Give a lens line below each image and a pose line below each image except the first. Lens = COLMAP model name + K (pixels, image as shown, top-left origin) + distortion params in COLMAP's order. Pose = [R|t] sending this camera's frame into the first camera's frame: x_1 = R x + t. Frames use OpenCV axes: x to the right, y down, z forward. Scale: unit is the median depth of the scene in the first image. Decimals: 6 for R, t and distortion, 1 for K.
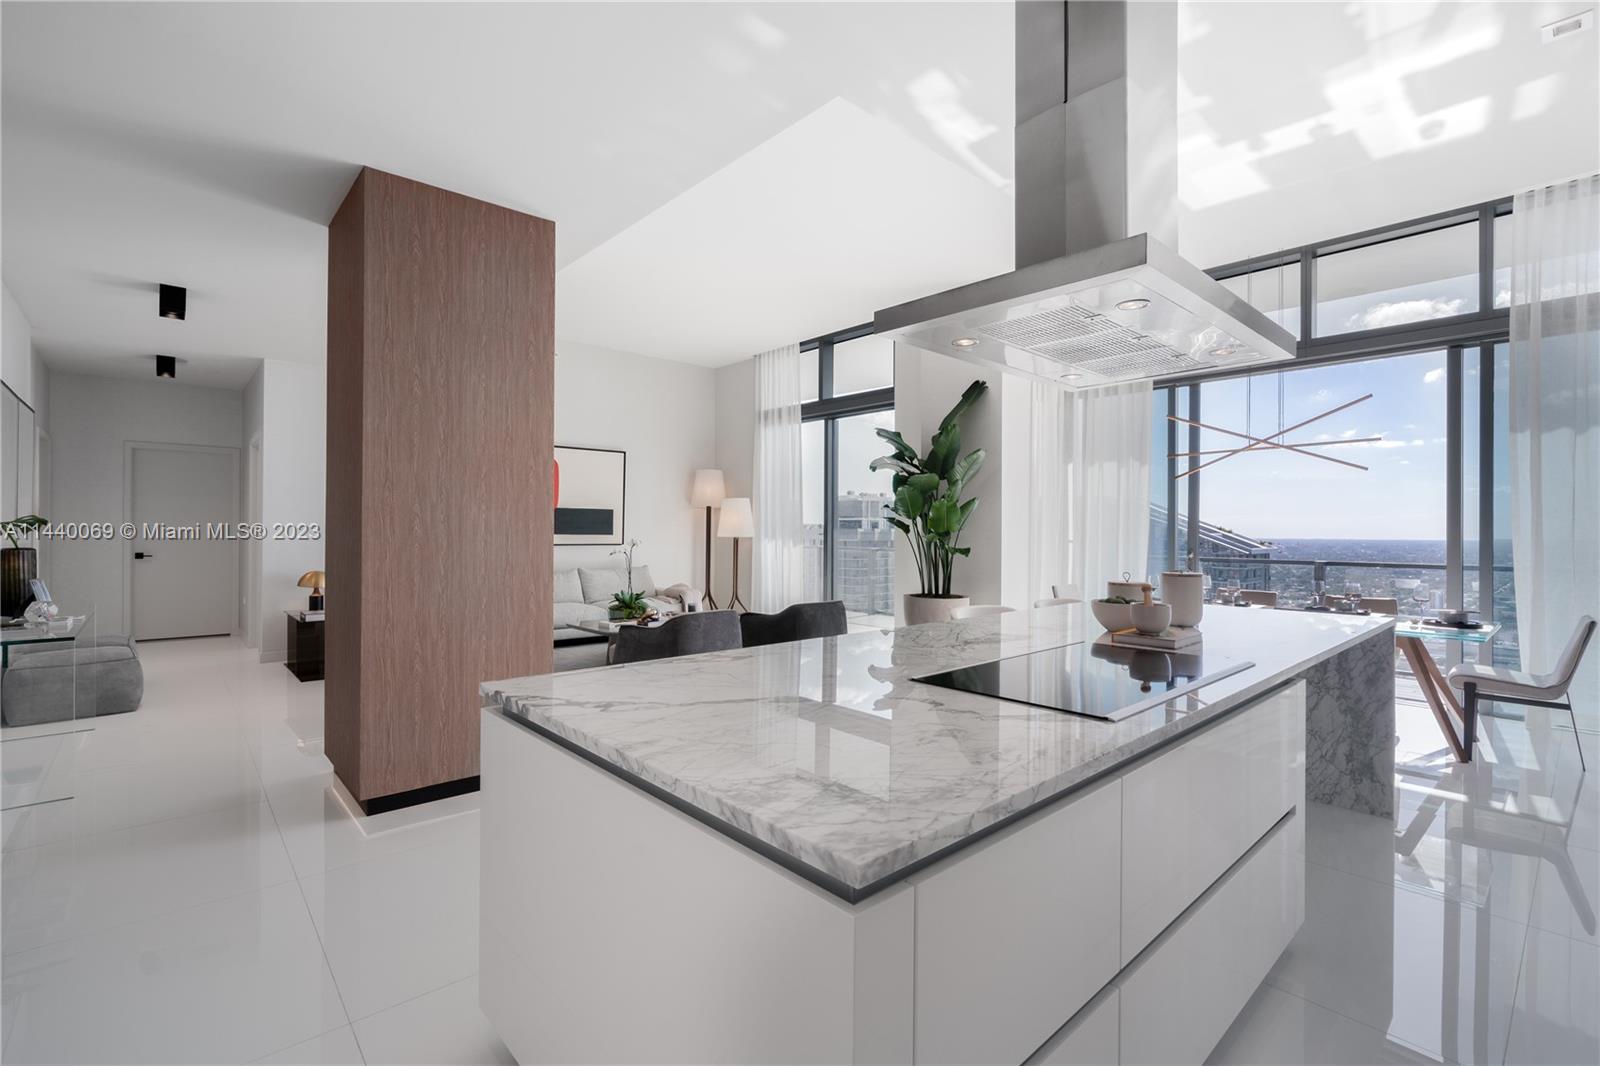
lens RADIAL K [[714.1, 0, 800.0], [0, 714.1, 533.0], [0, 0, 1]] dist [-0.003265, -0.000876]
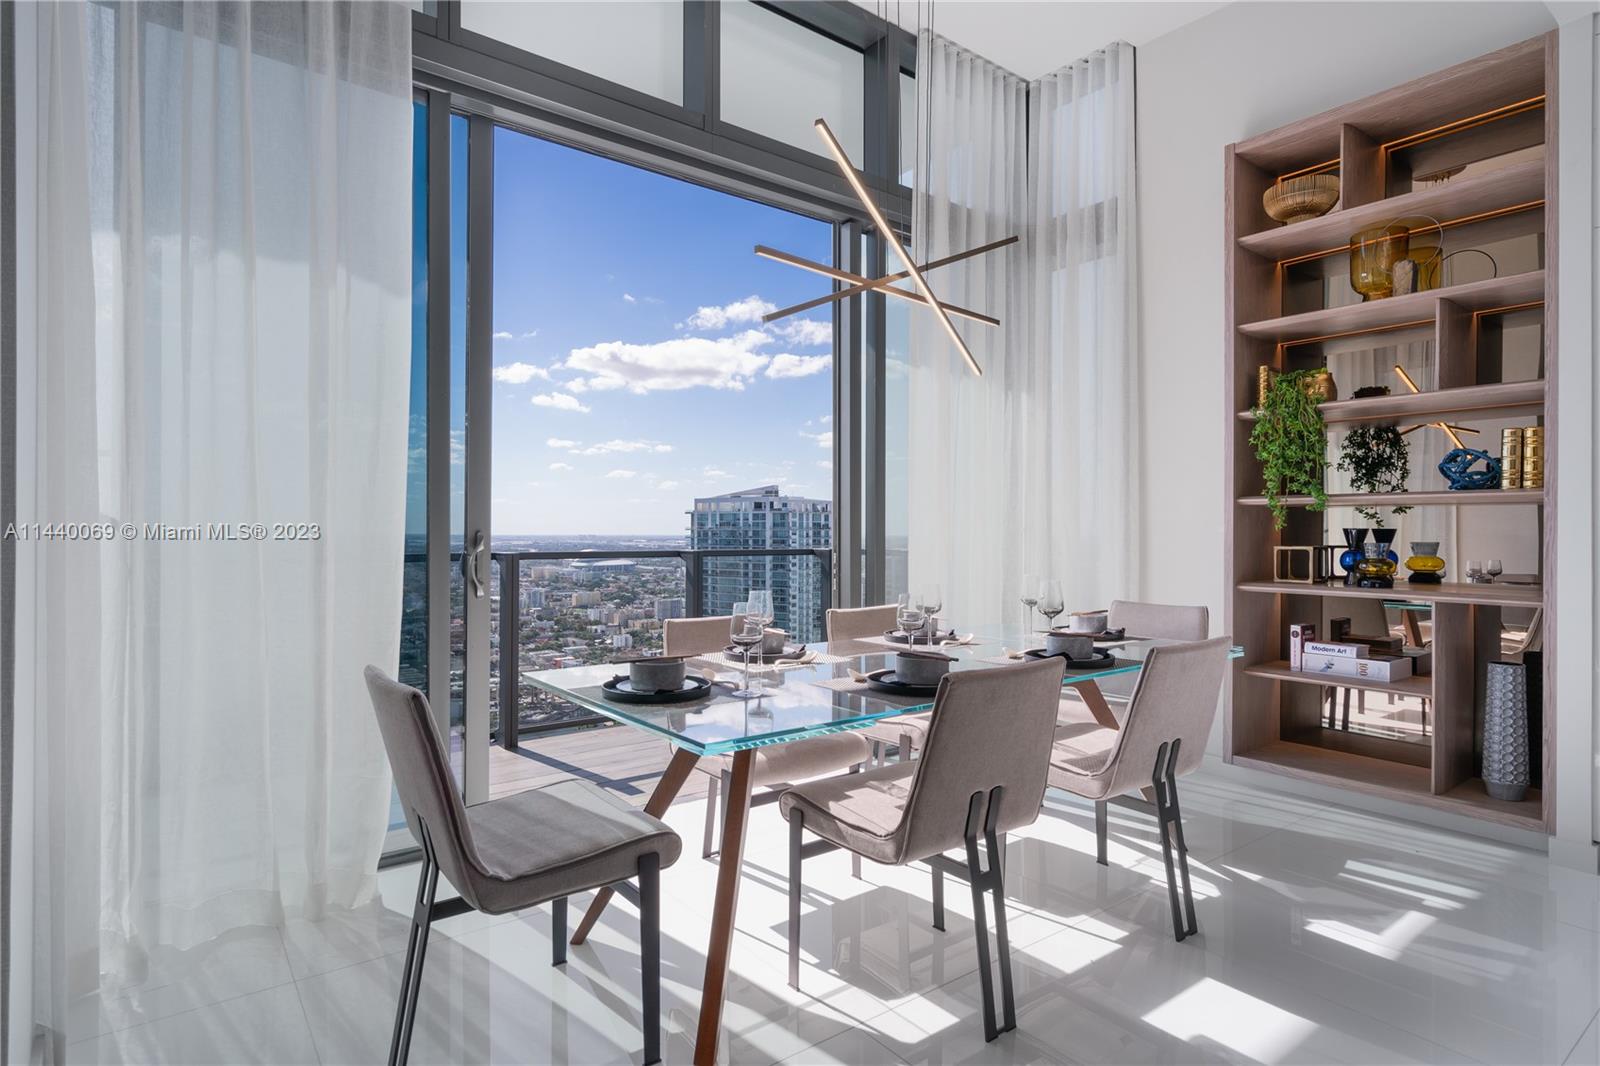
lens RADIAL K [[863.4, 0, 800.0], [0, 863.4, 533.0], [0, 0, 1]] dist [0.005163, 0.001420]
pose [[0.082329, -0.007516, 0.996577, 0.071213], [0.002723, 0.999970, 0.007317, 0.019605], [-0.996601, 0.002111, 0.082347, 0.752179]]
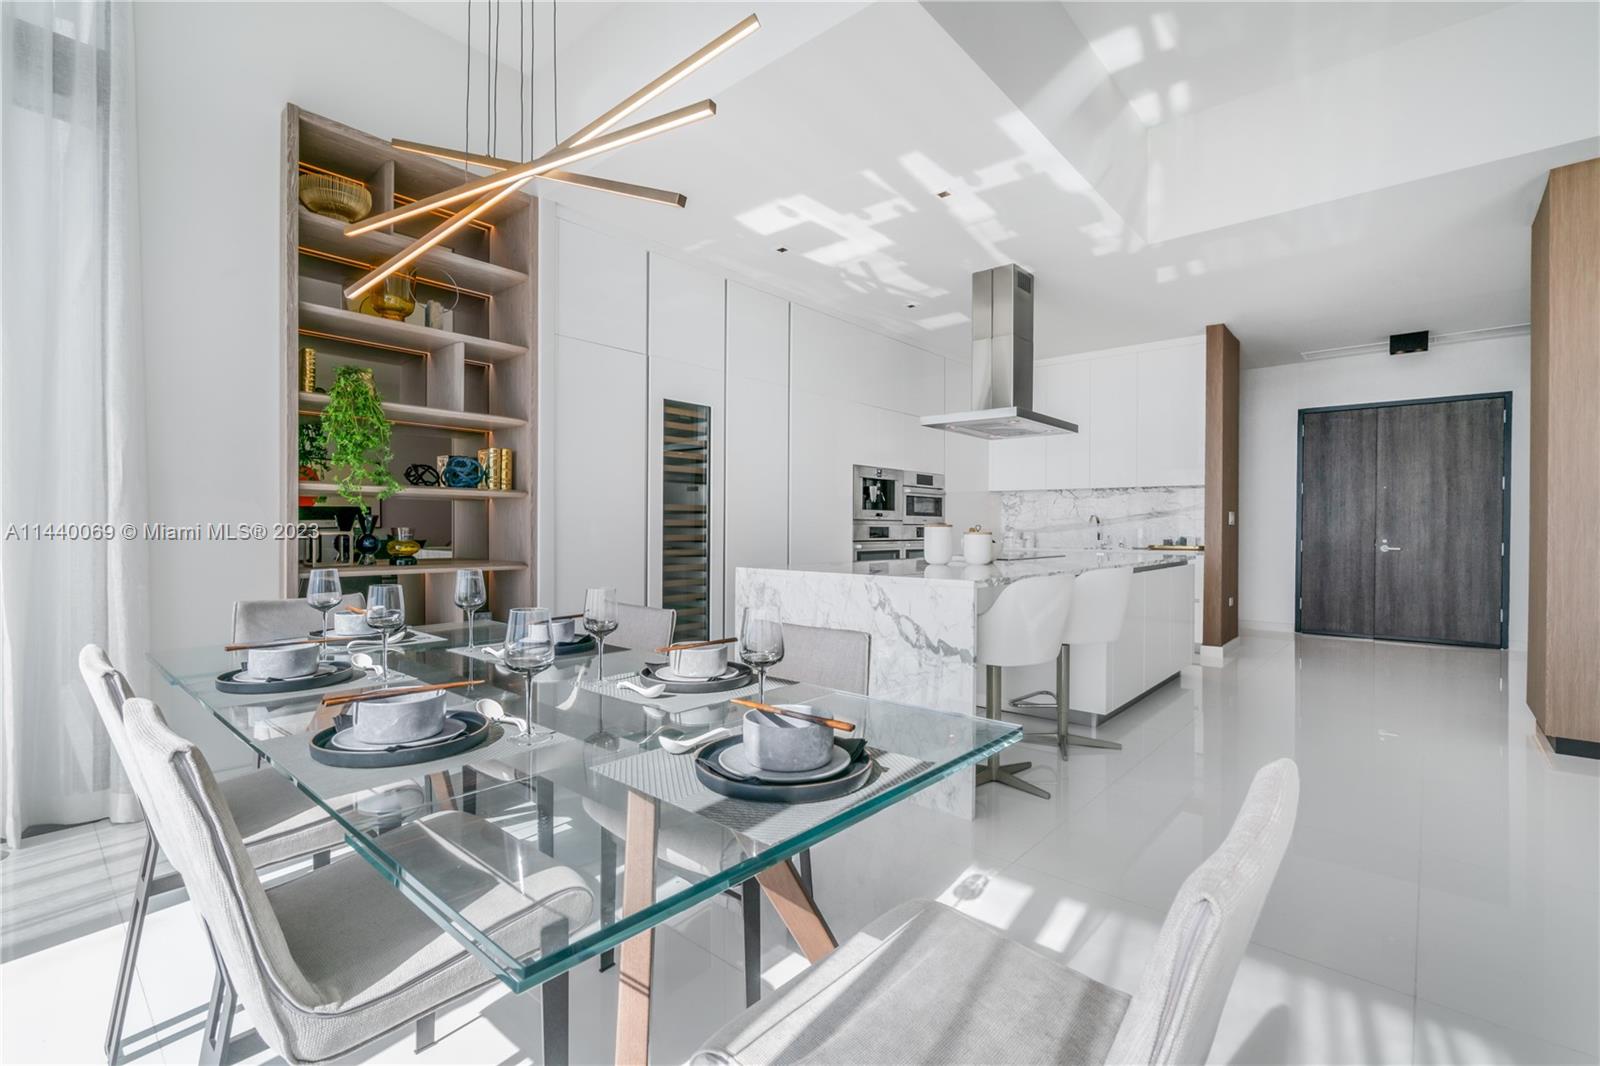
lens RADIAL K [[701.5, 0, 800.0], [0, 701.5, 533.0], [0, 0, 1]] dist [-0.000259, 0.000006]
pose [[-0.994348, -0.010462, -0.105655, 0.413869], [-0.011486, 0.999893, 0.009091, 0.027135], [0.105549, 0.010254, -0.994361, 0.992155]]
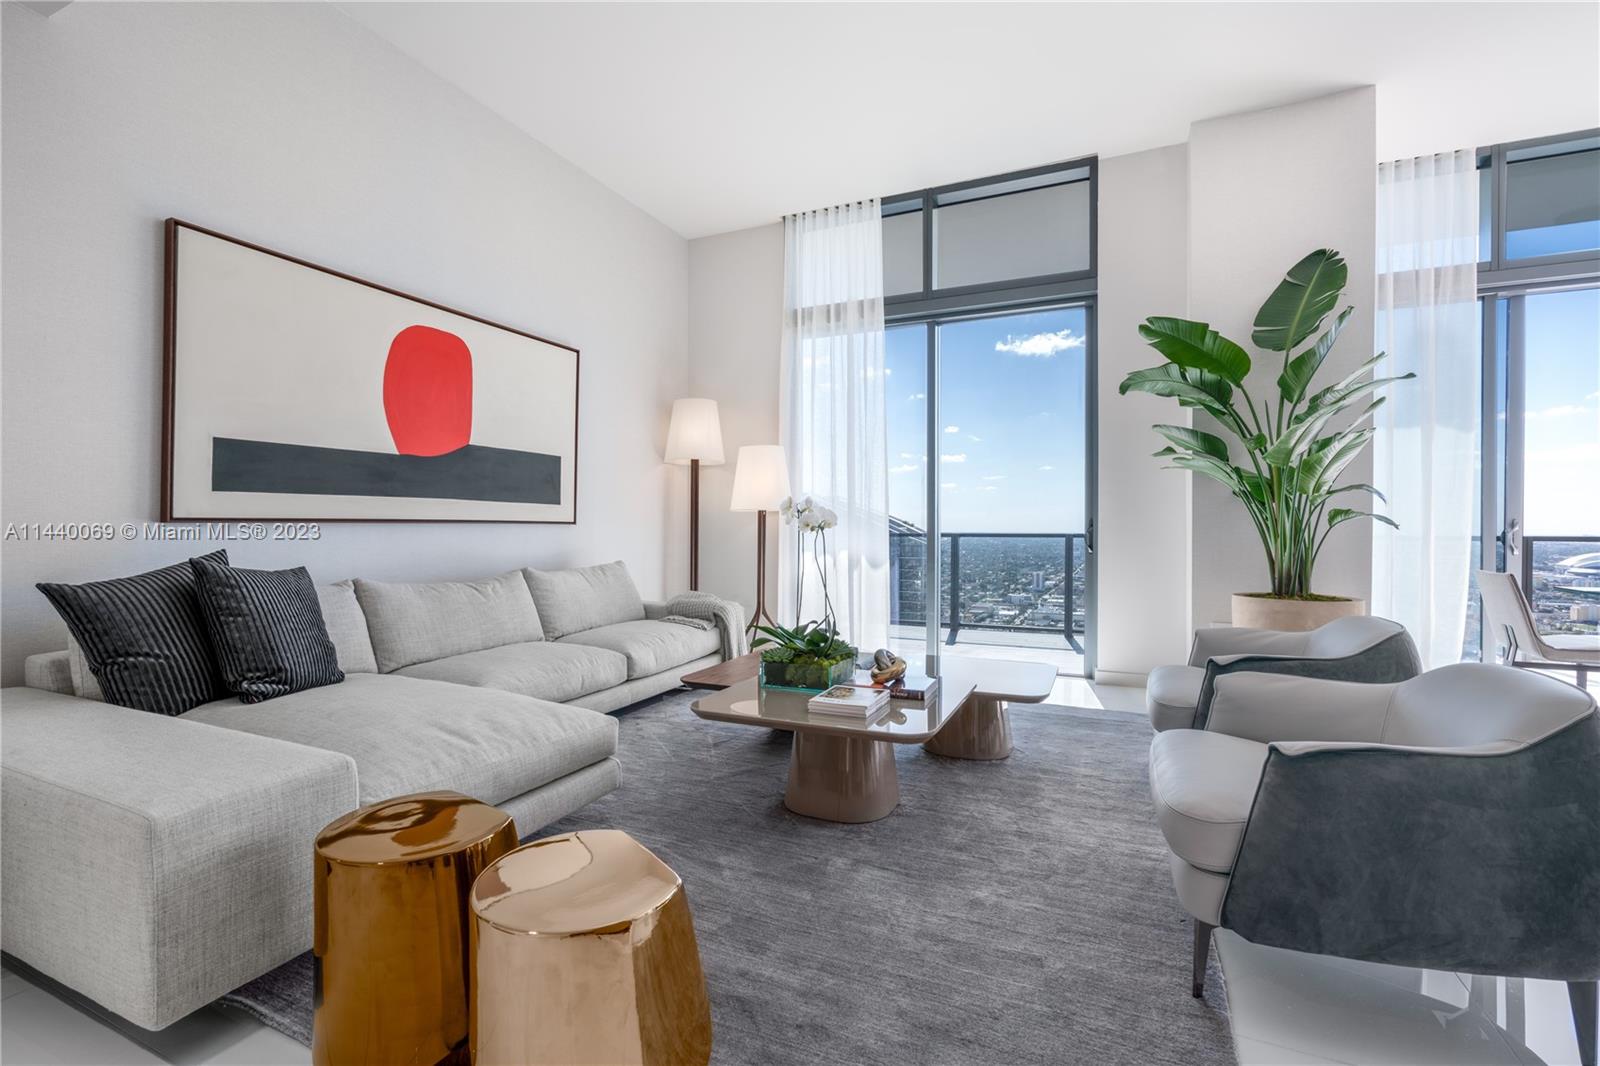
lens RADIAL K [[714.1, 0, 800.0], [0, 714.1, 533.0], [0, 0, 1]] dist [-0.003265, -0.000876]
pose [[0.919068, -0.004743, 0.394070, -0.409904], [0.003836, 0.999988, 0.003088, 0.030420], [-0.394080, -0.001326, 0.919075, 0.594417]]
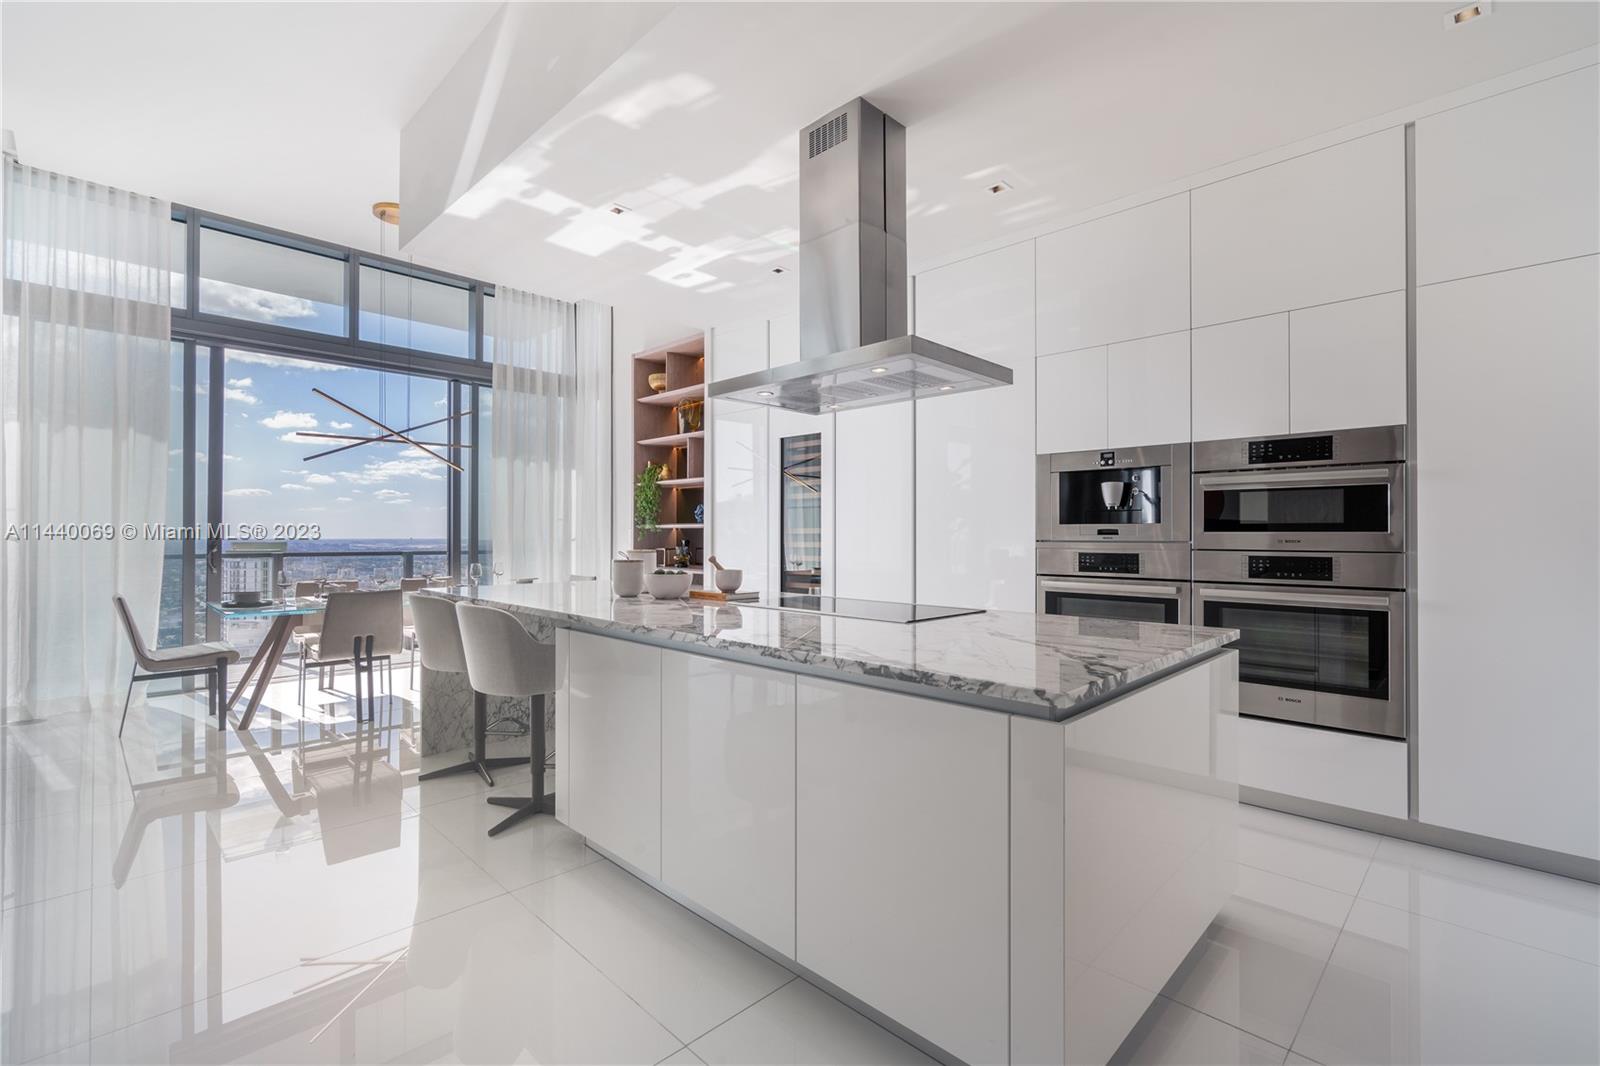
lens RADIAL K [[714.1, 0, 800.0], [0, 714.1, 533.0], [0, 0, 1]] dist [-0.003265, -0.000876]
pose [[-0.048073, -0.003580, 0.998837, -0.322081], [-0.002103, 0.999992, 0.003483, 0.009506], [-0.998842, -0.001933, -0.048080, 0.331642]]
